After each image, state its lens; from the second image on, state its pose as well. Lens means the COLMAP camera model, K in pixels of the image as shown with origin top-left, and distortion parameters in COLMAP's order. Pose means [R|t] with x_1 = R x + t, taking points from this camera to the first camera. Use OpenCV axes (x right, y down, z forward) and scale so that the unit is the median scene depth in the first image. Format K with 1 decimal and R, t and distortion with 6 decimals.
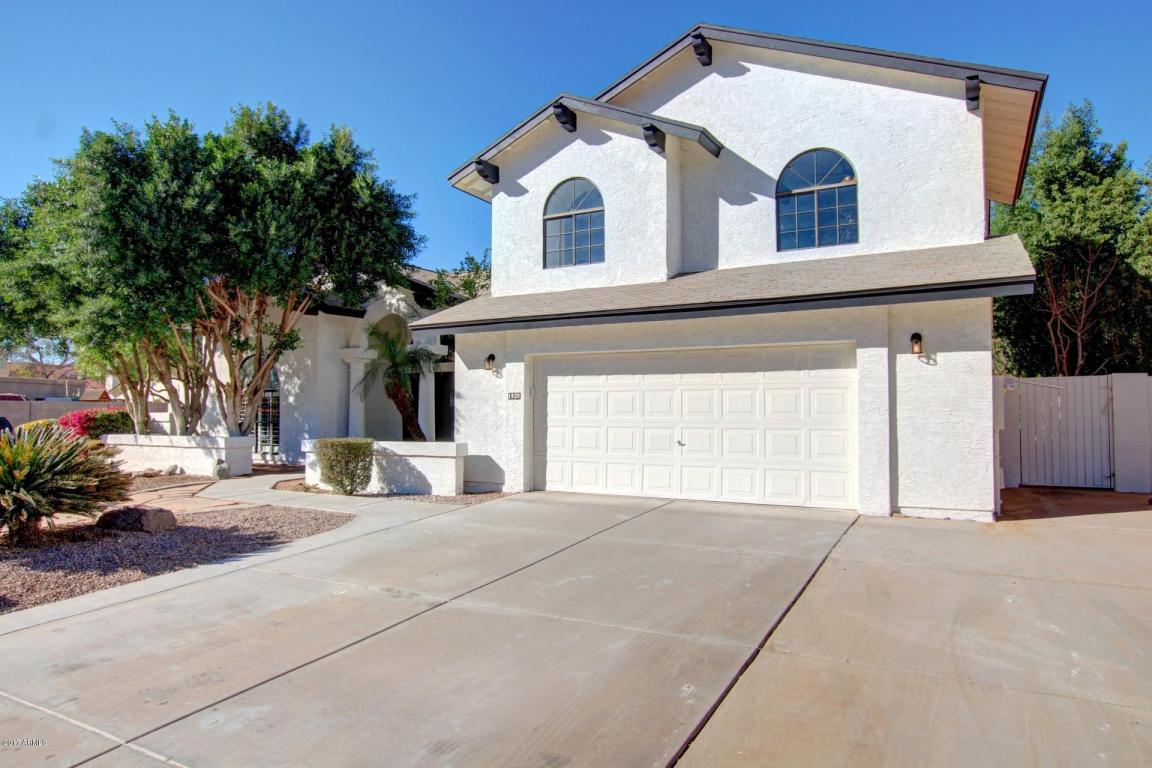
lens RADIAL K [[676.1, 0, 577.4], [0, 676.1, 390.0], [0, 0, 1]] dist [-0.005402, -0.000718]
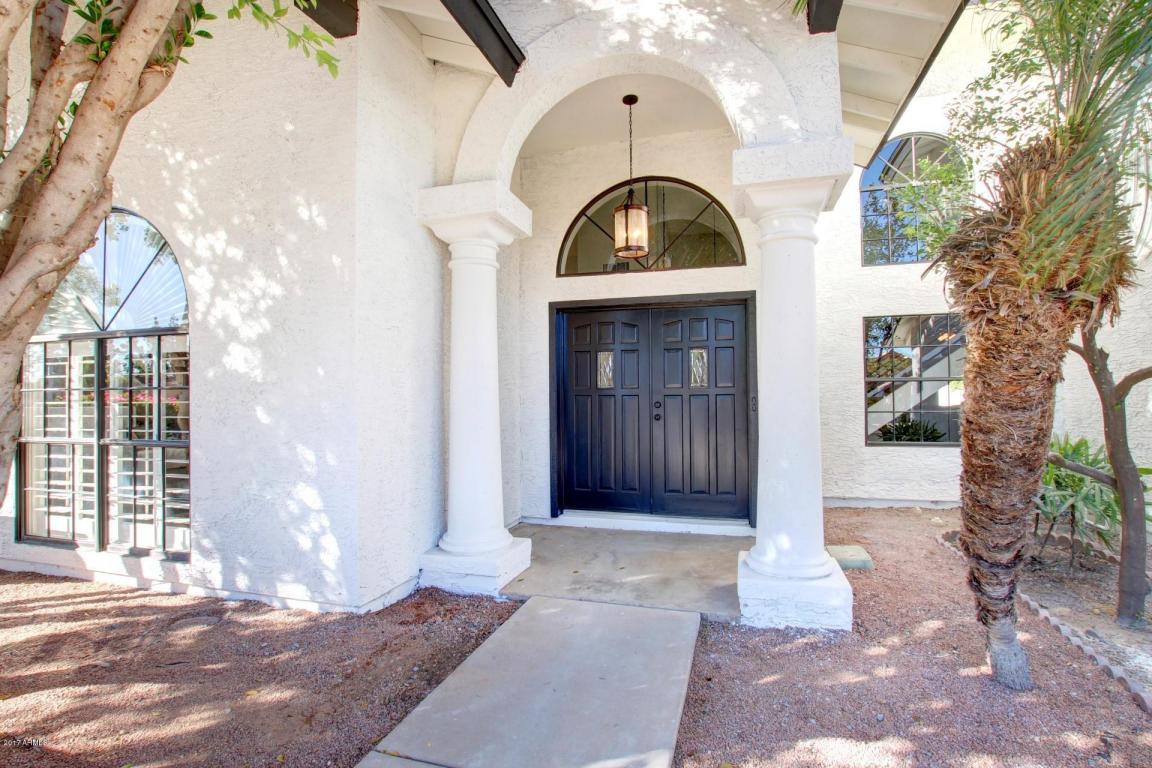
lens RADIAL K [[569.8, 0, 580.2], [0, 569.8, 405.6], [0, 0, 1]] dist [-0.033959, -0.000225]
pose [[0.972712, -0.007497, 0.231893, -0.517927], [0.001030, 0.999607, 0.027997, 0.039476], [-0.232012, -0.026994, 0.972338, 1.130742]]
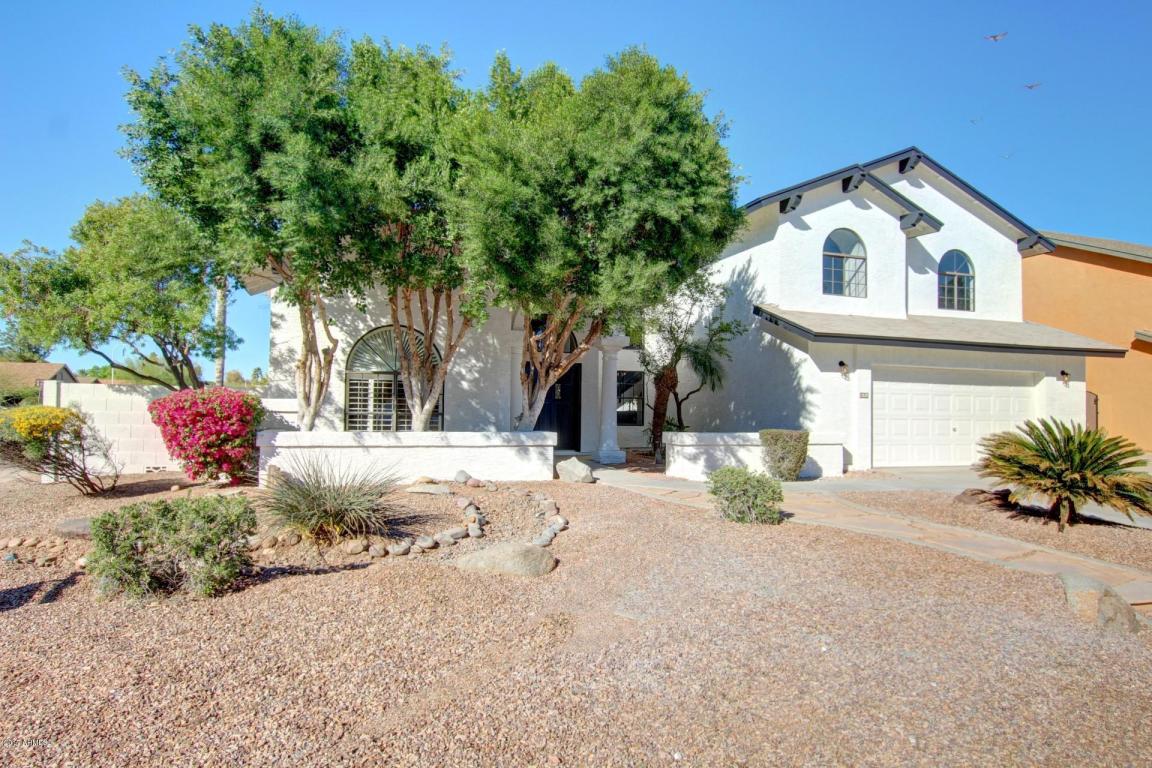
lens RADIAL K [[681.6, 0, 576.0], [0, 681.6, 384.0], [0, 0, 1]] dist [-0.000642, 0.000575]
pose [[0.683440, 0.036612, 0.729088, -1.400203], [-0.040010, 0.999119, -0.012667, 0.025819], [-0.728909, -0.020514, 0.684303, 0.505146]]
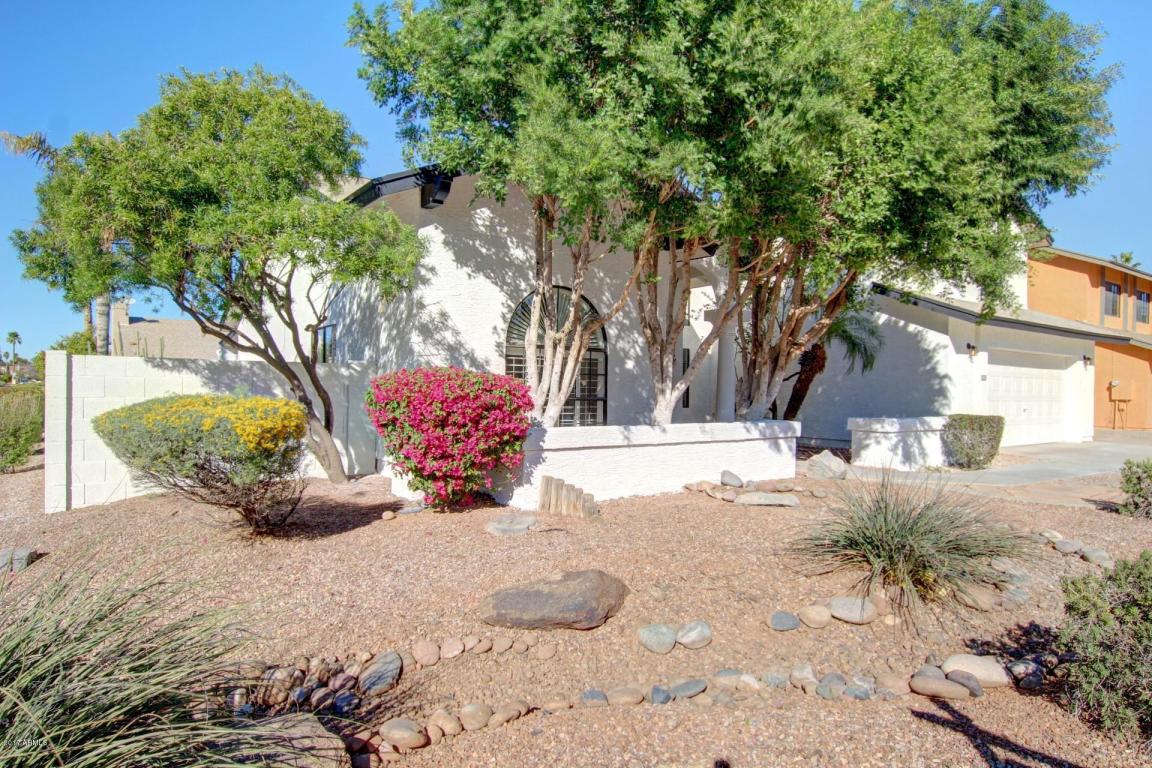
lens RADIAL K [[681.6, 0, 576.0], [0, 681.6, 384.0], [0, 0, 1]] dist [-0.000642, 0.000575]
pose [[0.413669, 0.013122, 0.910333, -1.590805], [-0.047770, 0.998832, 0.007310, 0.045923], [-0.909173, -0.046511, 0.413813, 1.149298]]
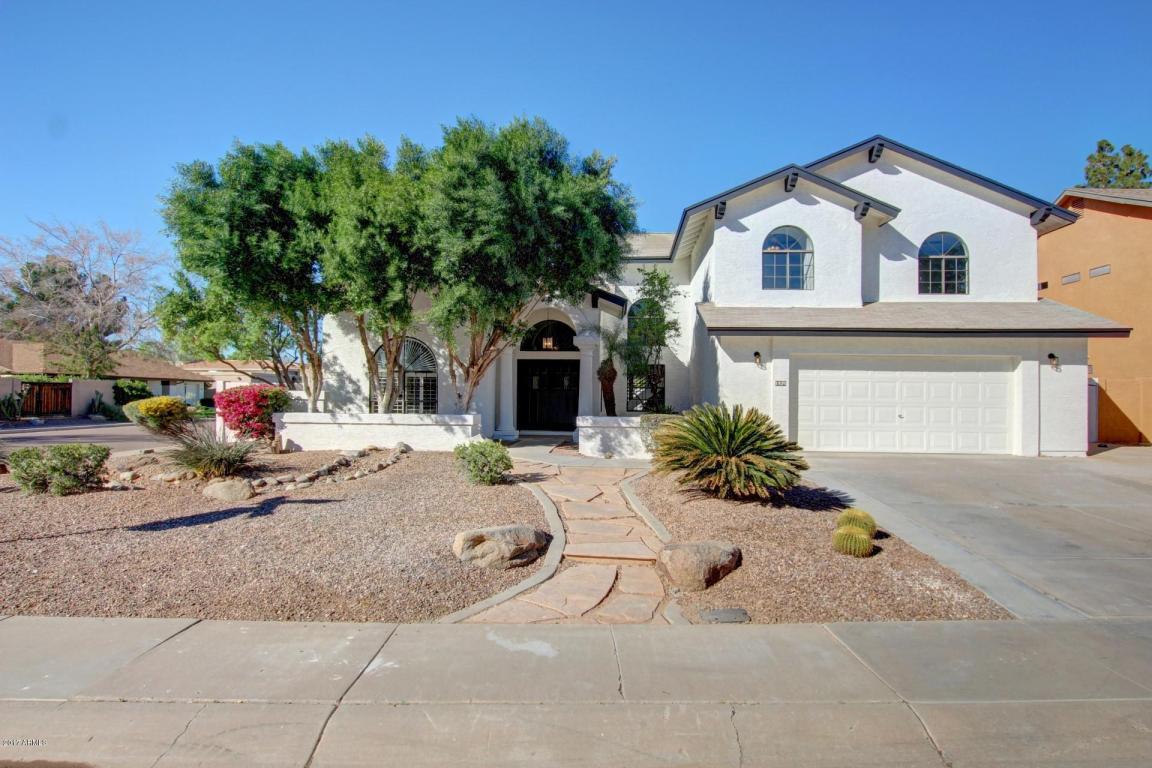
lens RADIAL K [[617.3, 0, 576.0], [0, 617.3, 384.0], [0, 0, 1]] dist [-0.002345, -0.000349]
pose [[0.906622, 0.018283, 0.421548, -0.988090], [-0.025251, 0.999621, 0.010952, 0.007202], [-0.421188, -0.020574, 0.906740, 0.035392]]
